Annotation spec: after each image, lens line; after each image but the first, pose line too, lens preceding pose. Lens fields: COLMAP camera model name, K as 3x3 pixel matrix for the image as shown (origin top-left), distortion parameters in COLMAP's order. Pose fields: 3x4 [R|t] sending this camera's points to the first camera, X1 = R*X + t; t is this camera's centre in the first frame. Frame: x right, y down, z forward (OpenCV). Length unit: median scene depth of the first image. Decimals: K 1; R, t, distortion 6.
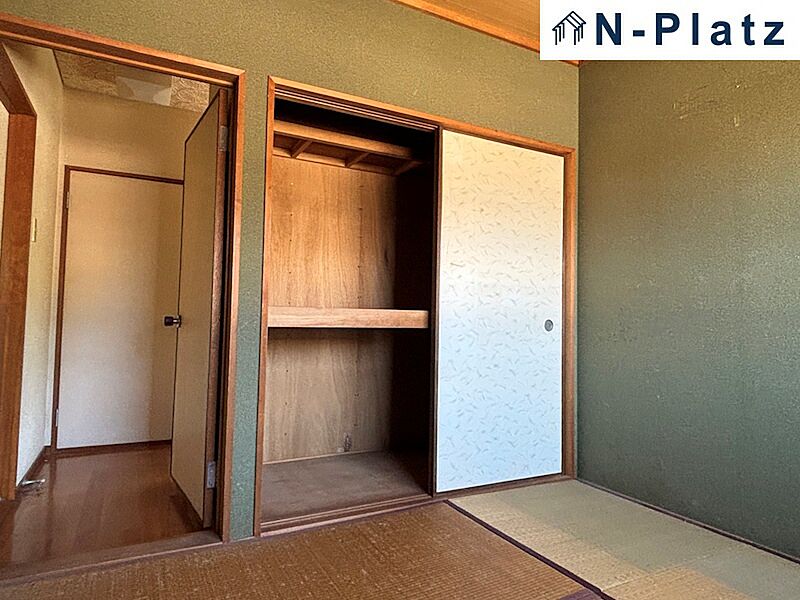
lens RADIAL K [[484.5, 0, 400.0], [0, 484.5, 302.1], [0, 0, 1]] dist [0.044517, -0.039668]
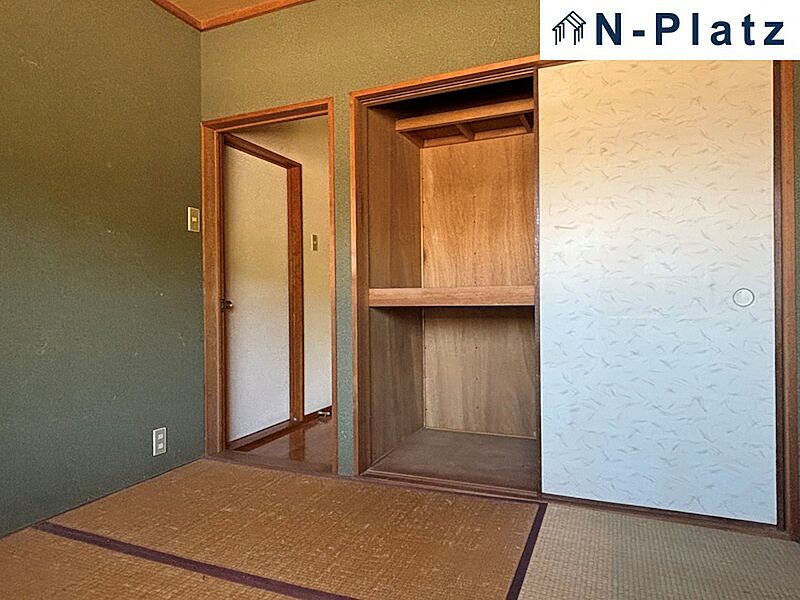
lens RADIAL K [[484.5, 0, 394.5], [0, 484.5, 304.1], [0, 0, 1]] dist [0.044517, -0.039668]
pose [[0.652640, -0.018326, -0.757446, 0.513741], [0.053019, 0.998361, 0.021528, 0.018332], [0.755811, -0.054209, 0.652543, 0.222253]]
